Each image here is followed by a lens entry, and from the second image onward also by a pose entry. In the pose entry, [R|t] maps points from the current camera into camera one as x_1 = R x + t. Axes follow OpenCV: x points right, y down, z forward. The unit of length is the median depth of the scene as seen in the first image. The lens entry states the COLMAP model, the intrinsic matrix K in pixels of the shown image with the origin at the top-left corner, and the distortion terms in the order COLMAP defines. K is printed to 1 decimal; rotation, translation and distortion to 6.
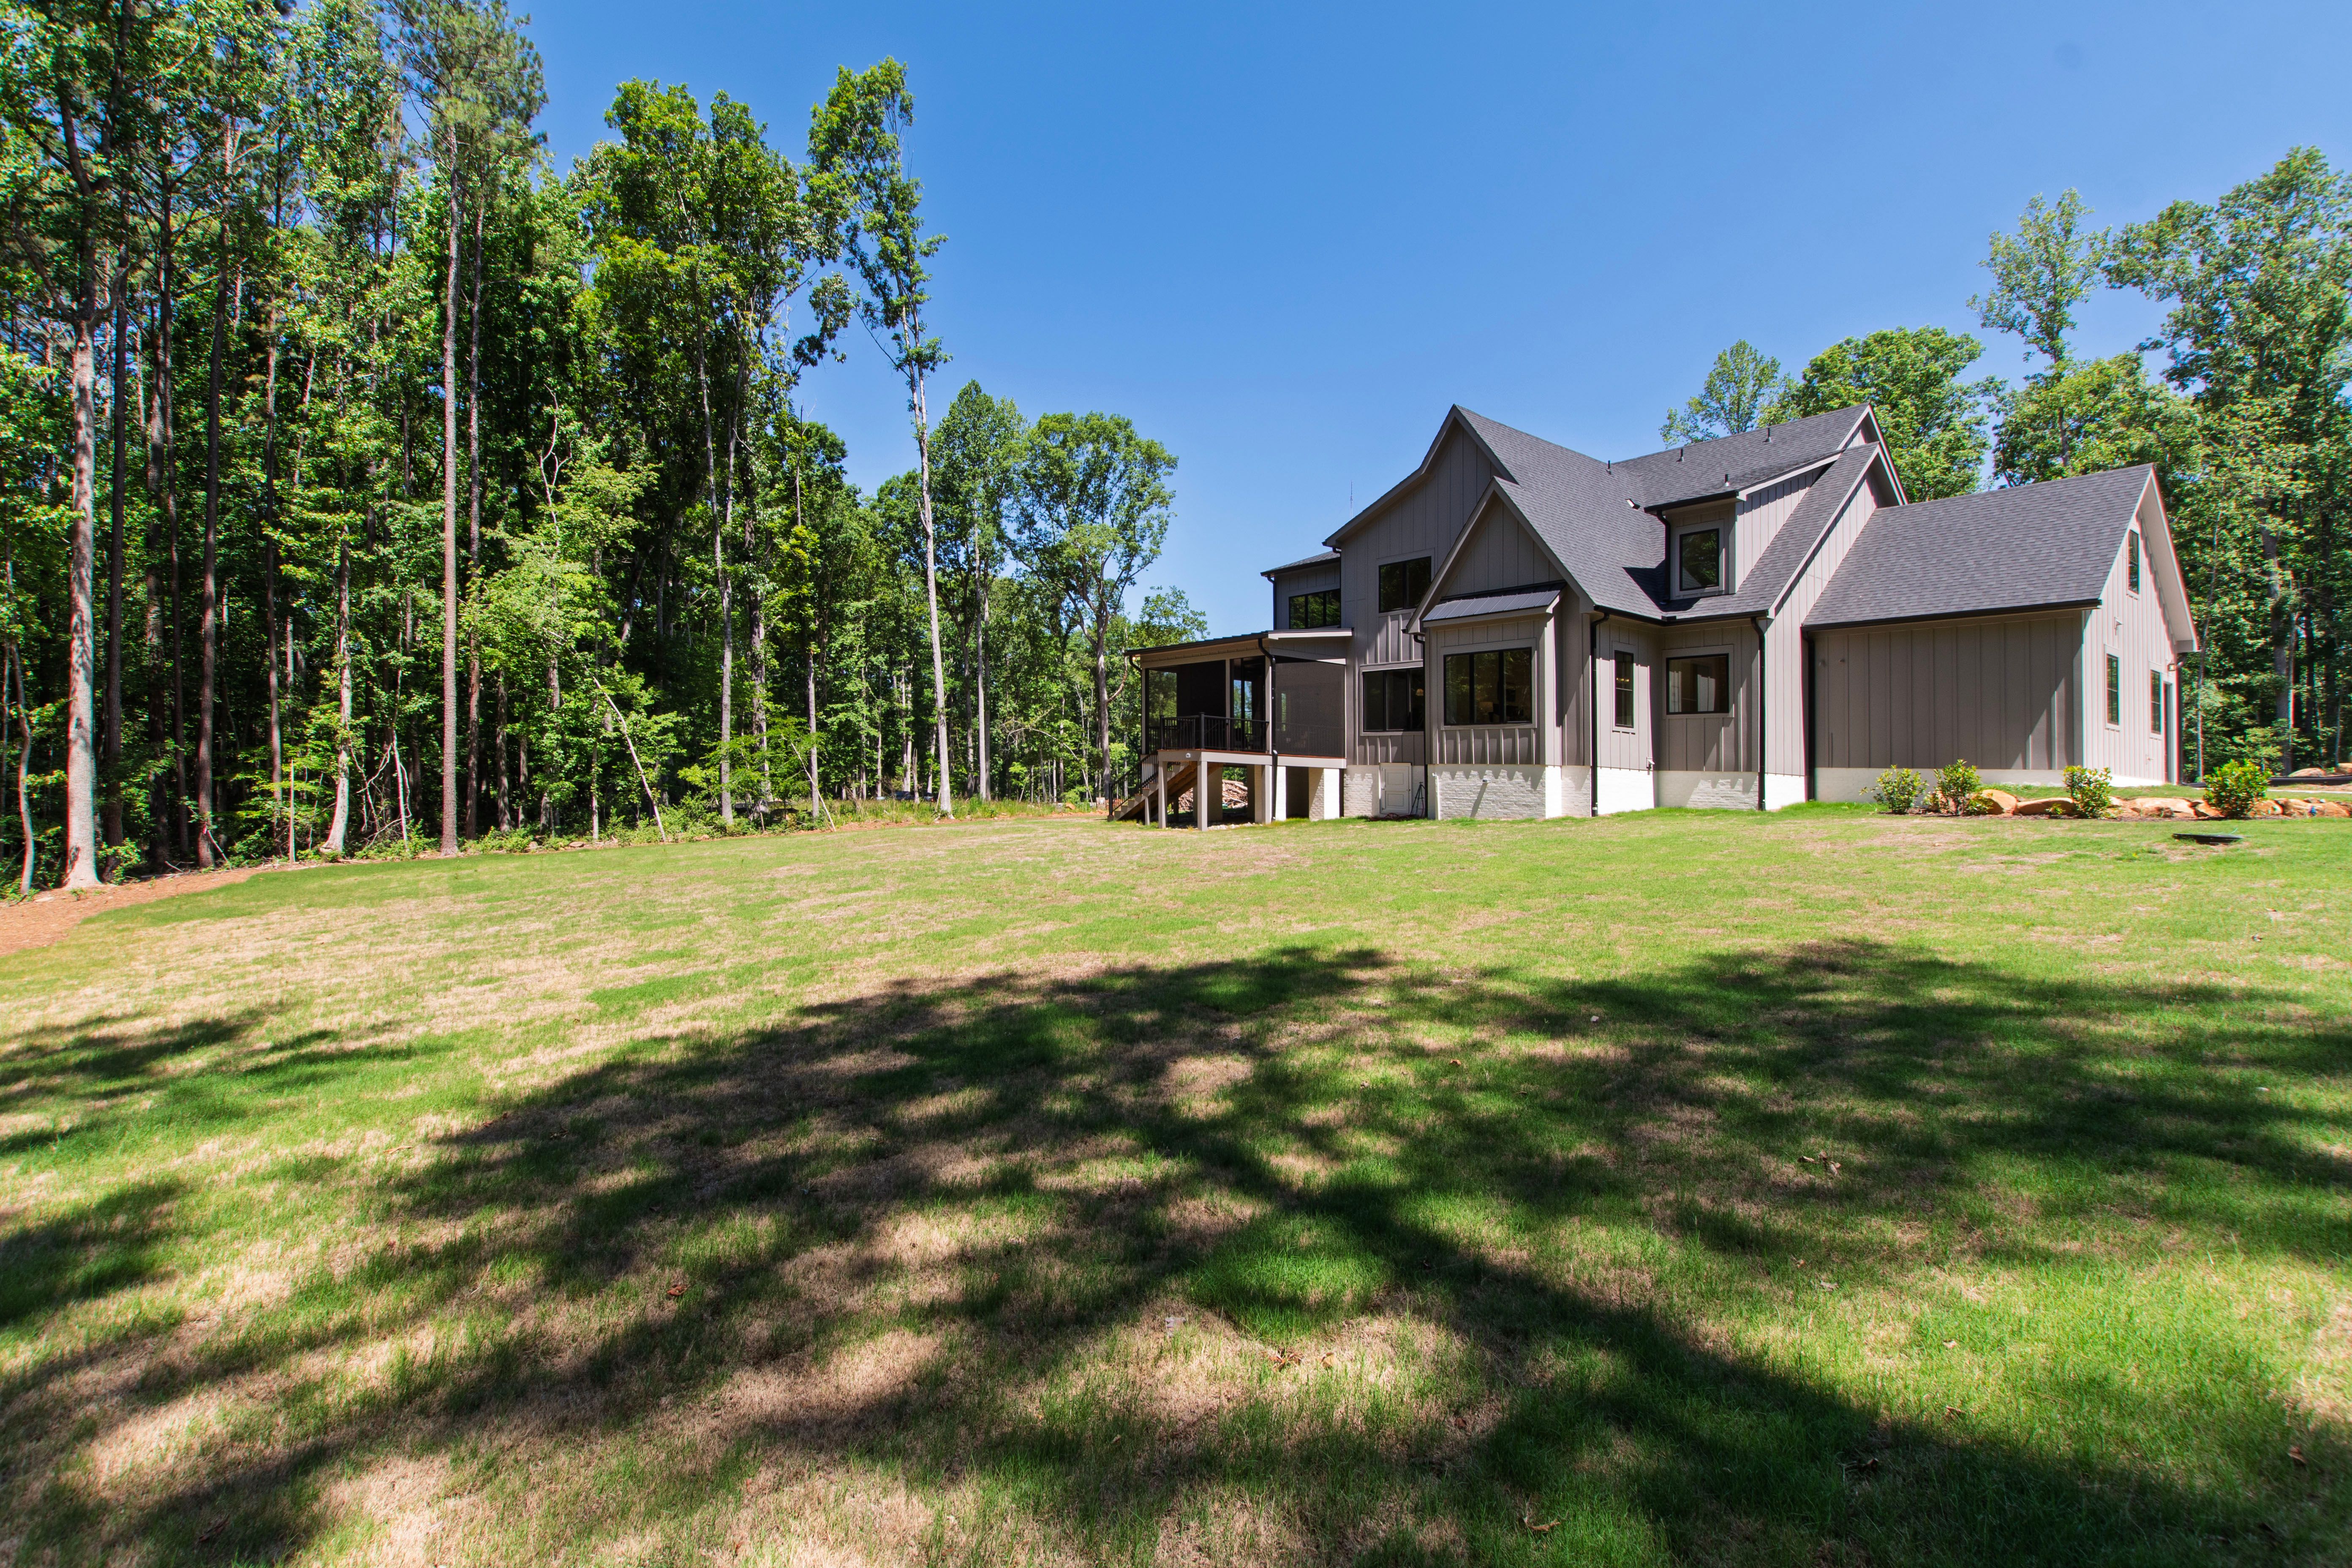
lens RADIAL K [[1016.9, 0, 1165.0], [0, 1016.9, 774.2], [0, 0, 1]] dist [0.004807, 0.000590]
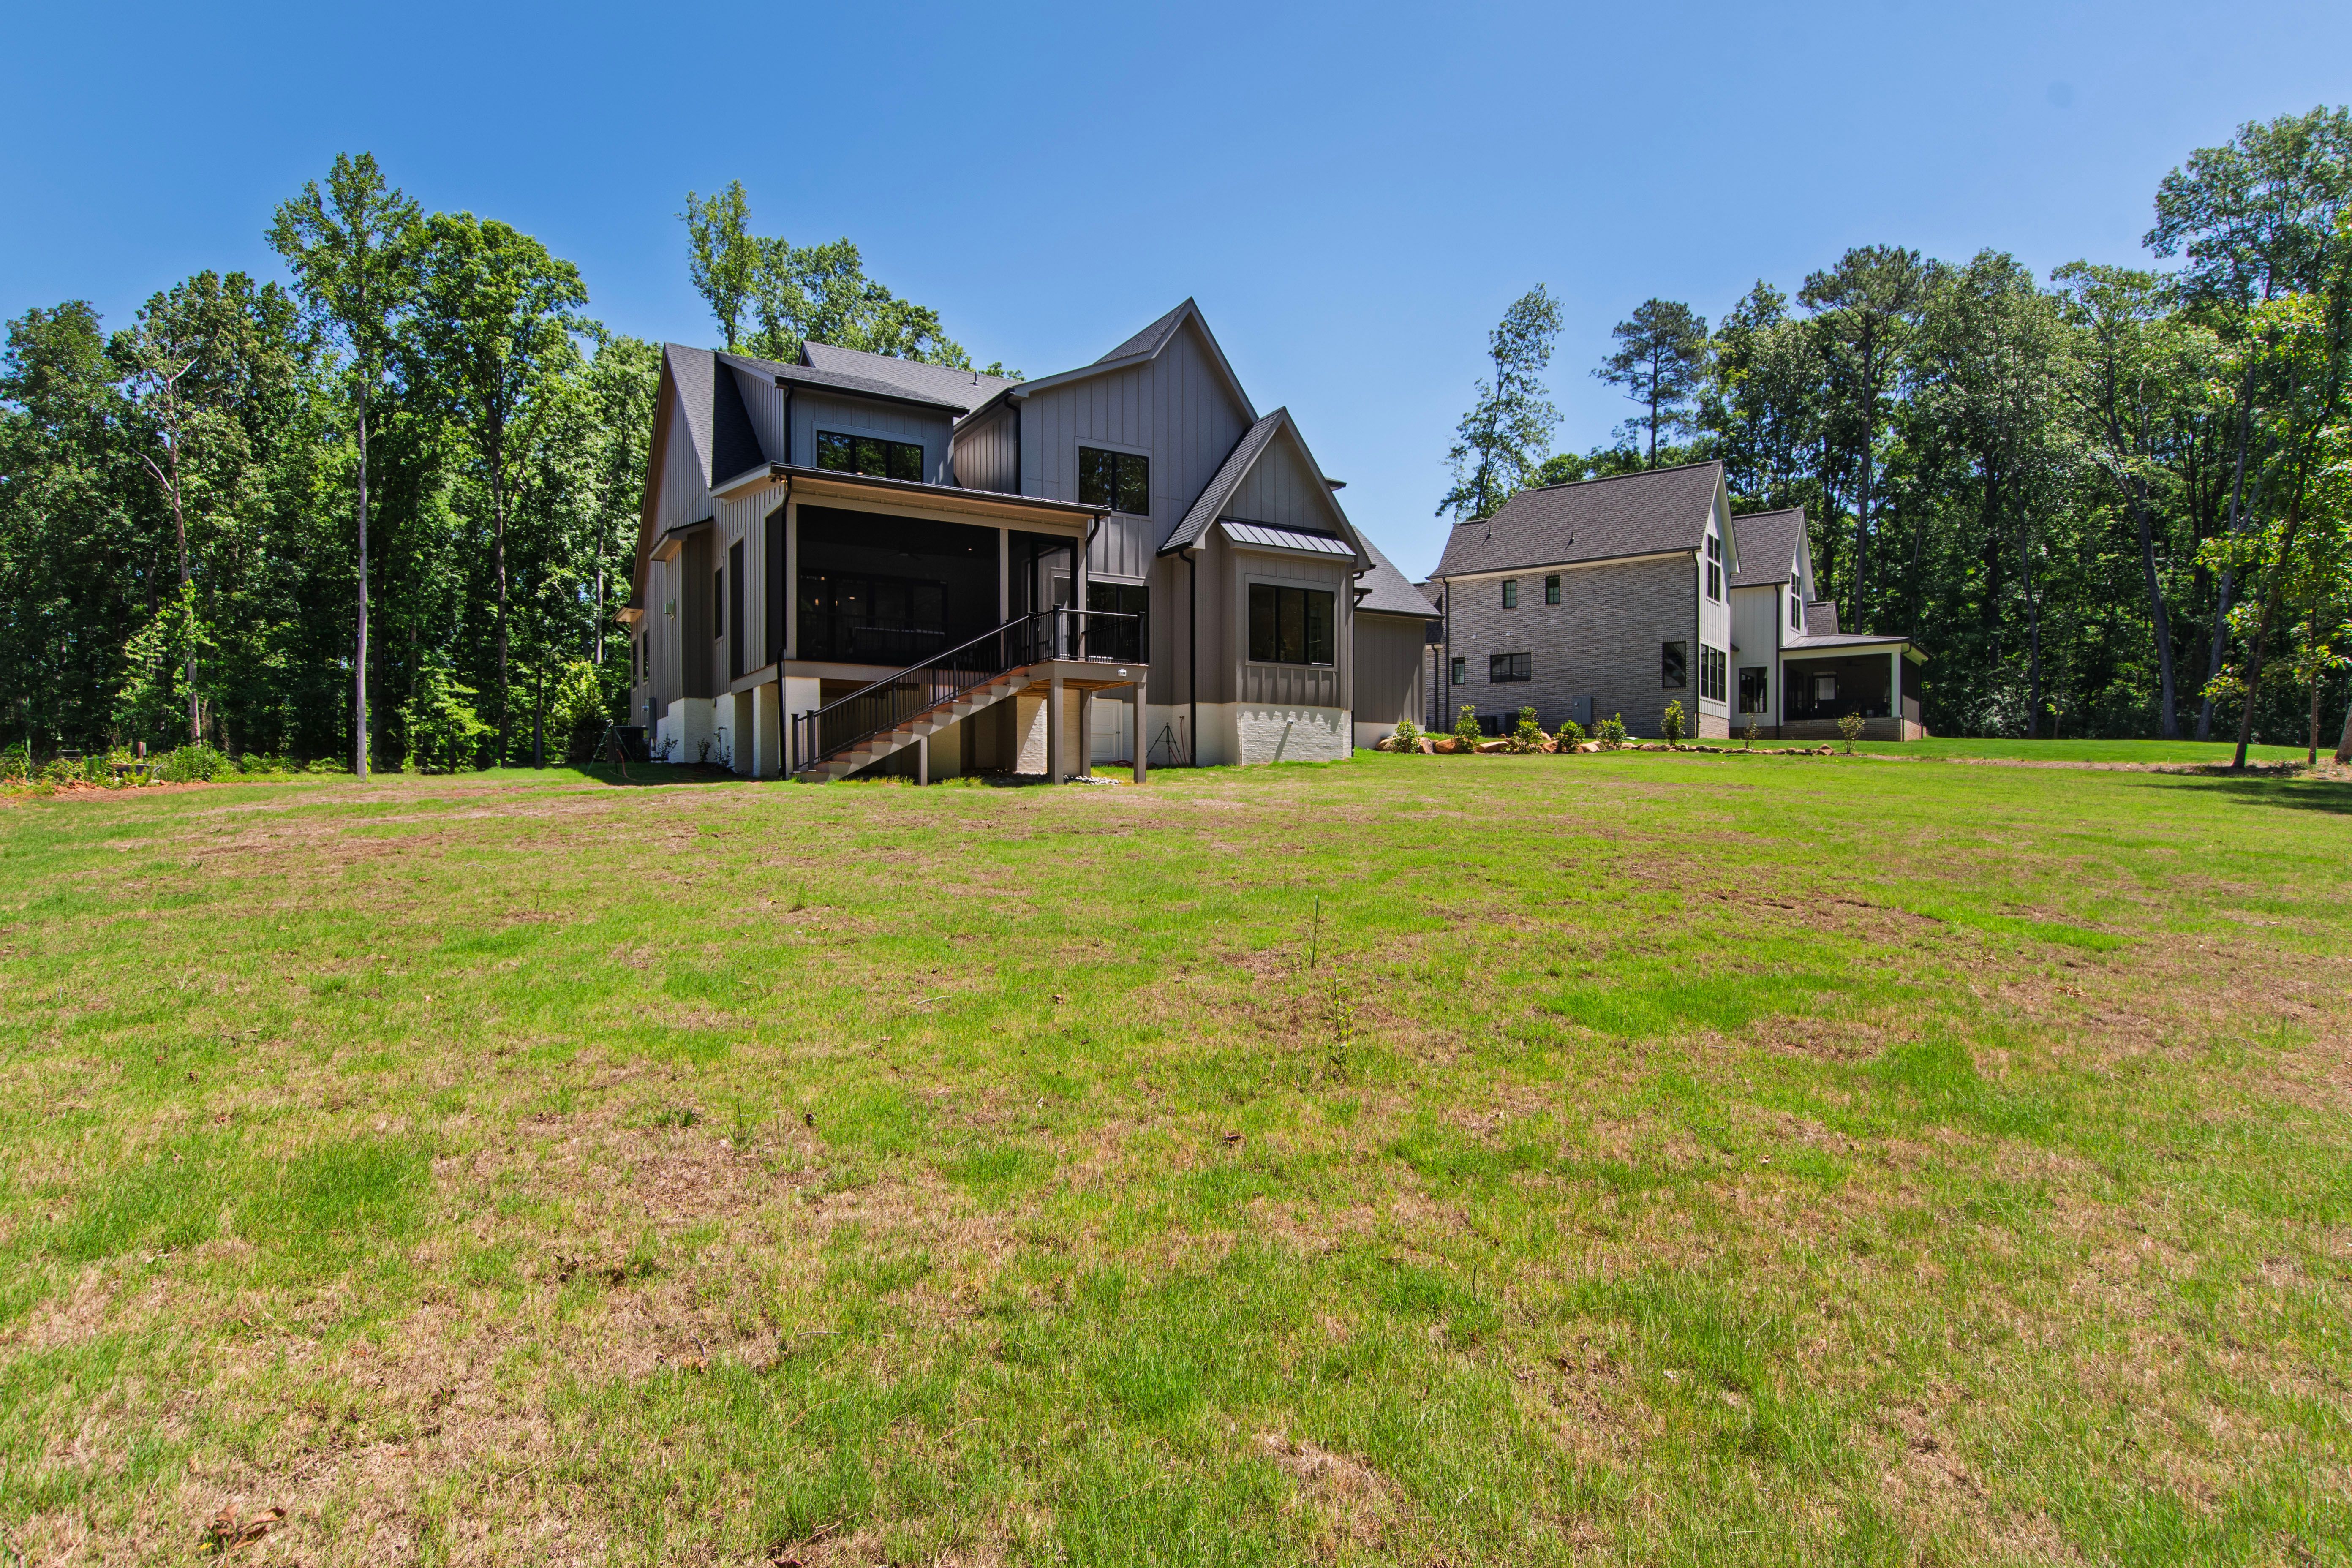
lens RADIAL K [[1246.3, 0, 1195.3], [0, 1246.3, 773.2], [0, 0, 1]] dist [-0.001784, -0.001281]
pose [[0.158309, -0.010840, 0.987330, -0.838942], [-0.008831, 0.999884, 0.012394, 0.039742], [-0.987350, -0.010681, 0.158195, 0.876700]]
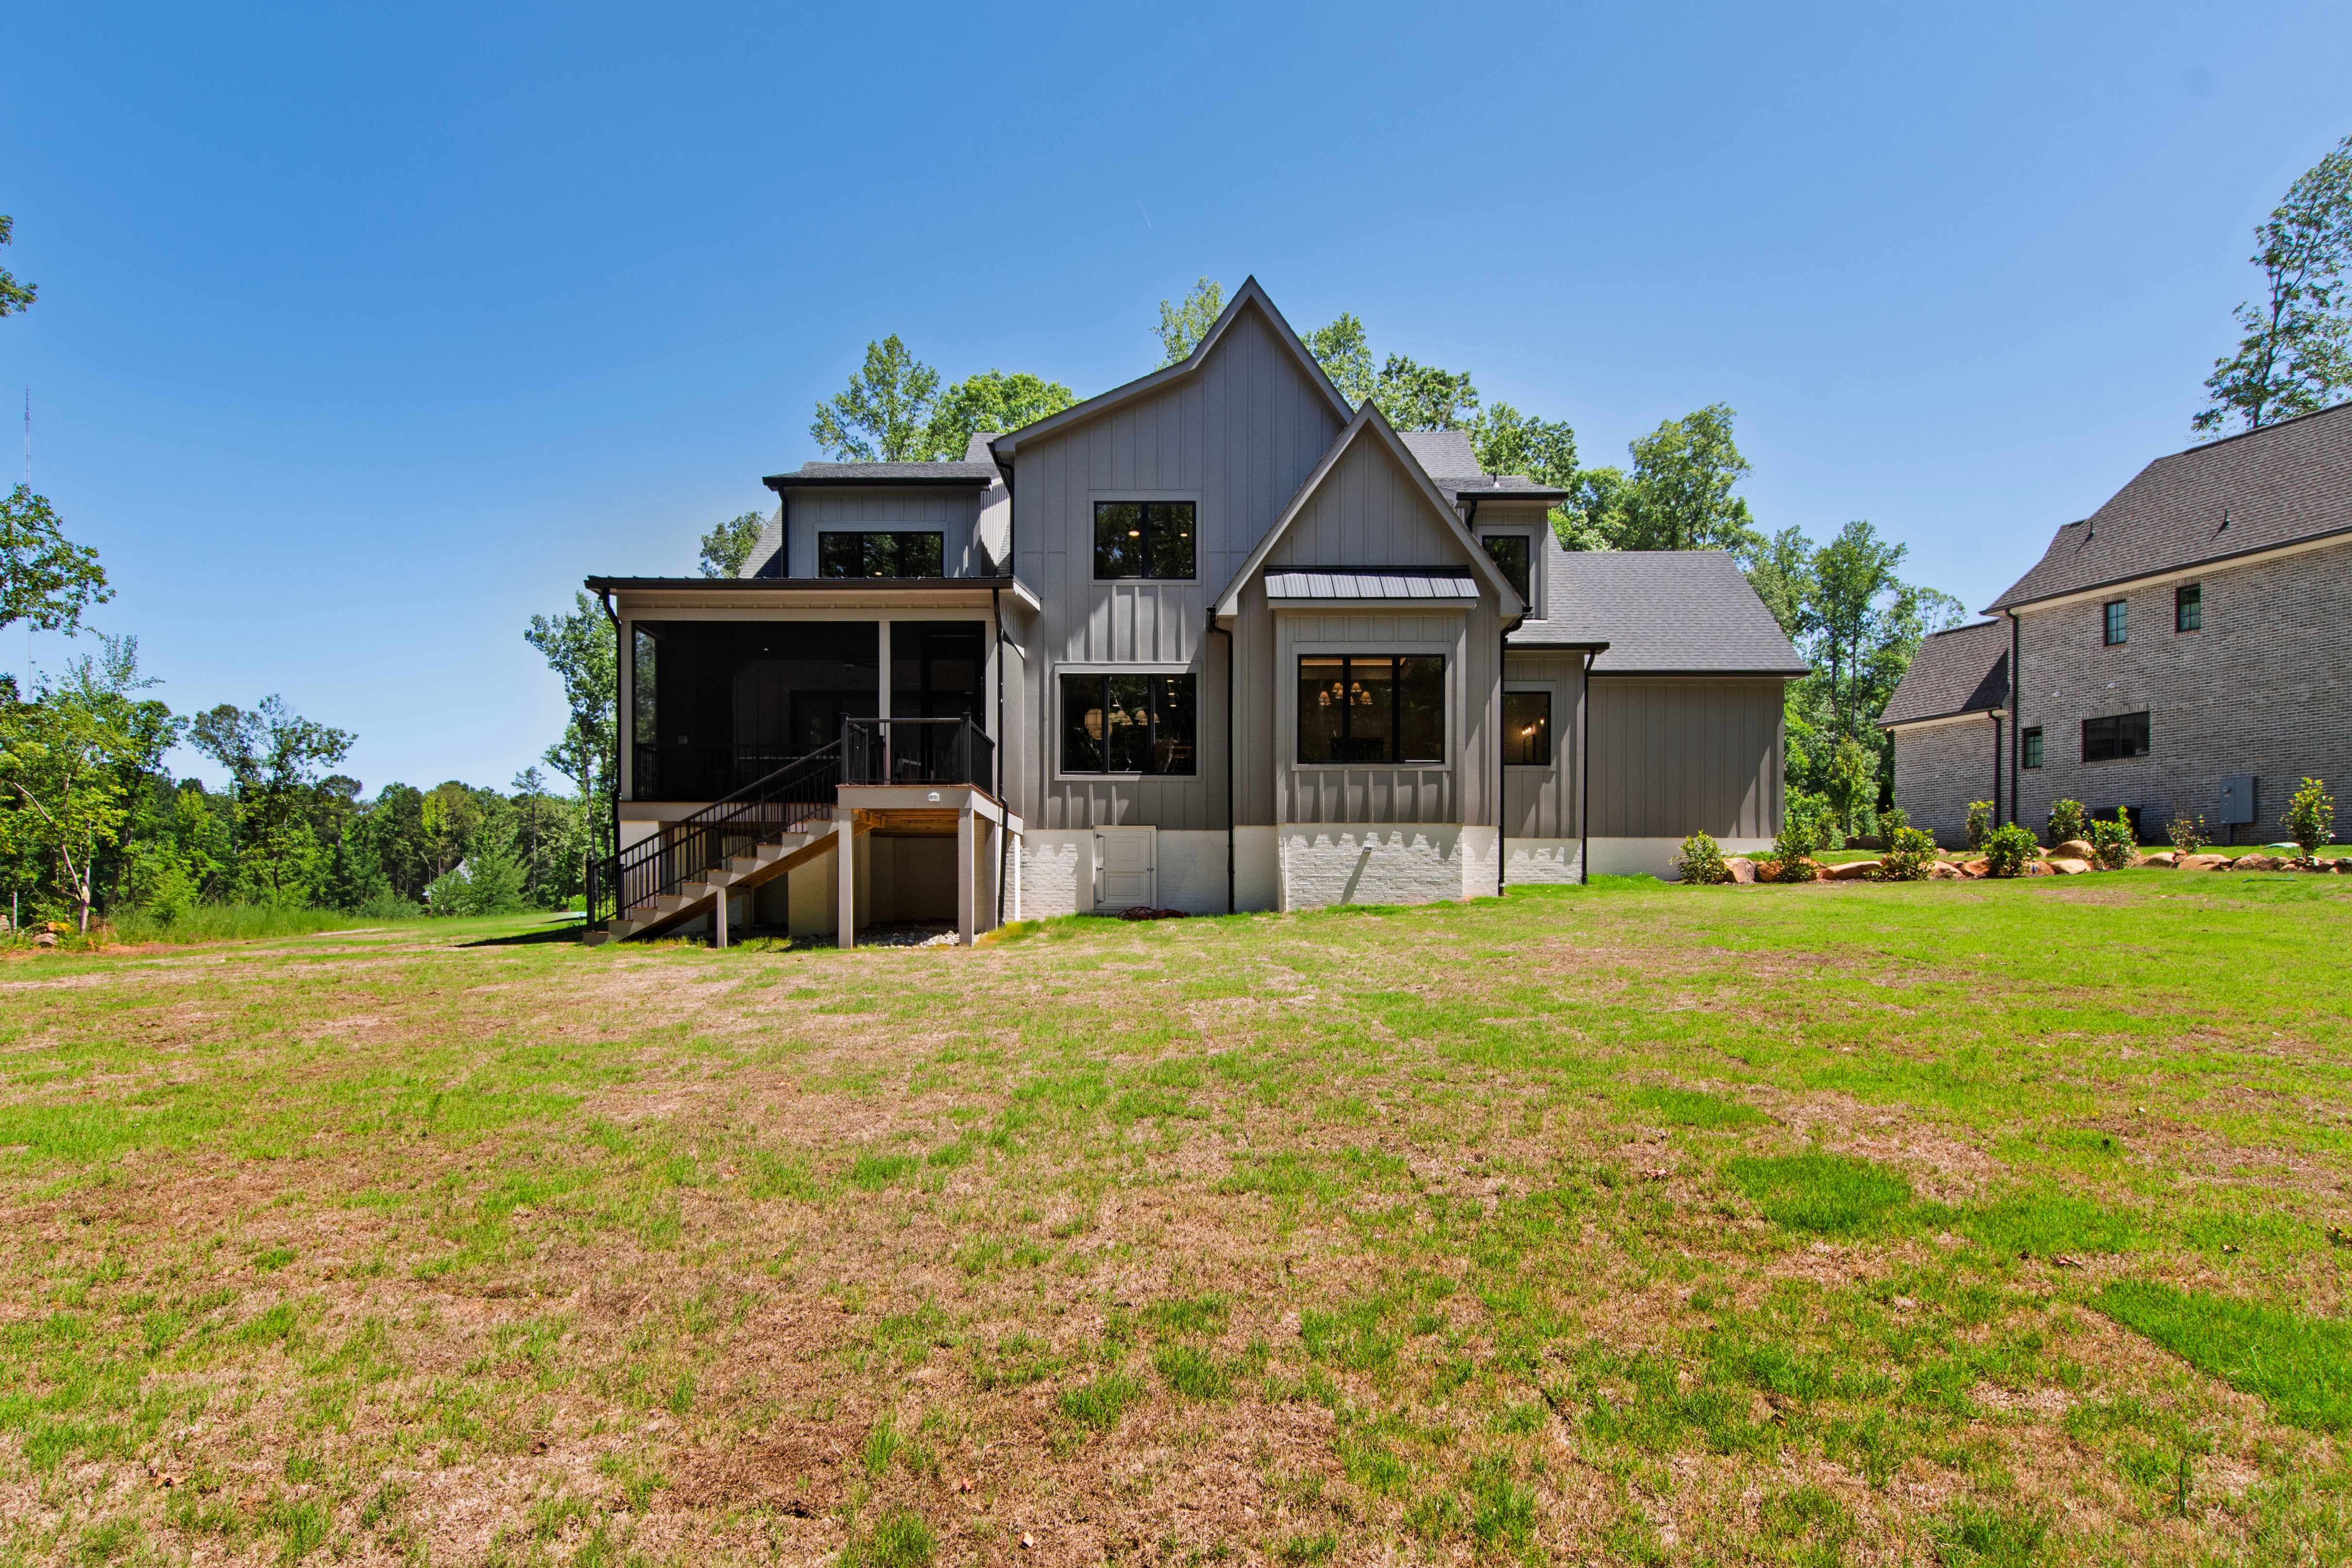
lens RADIAL K [[1352.2, 0, 1177.9], [0, 1352.2, 885.2], [0, 0, 1]] dist [0.006911, -0.001580]
pose [[0.638872, -0.011077, 0.769233, -0.438881], [0.010689, 0.999928, 0.005522, 0.023923], [-0.769239, 0.004694, 0.638944, 0.512516]]
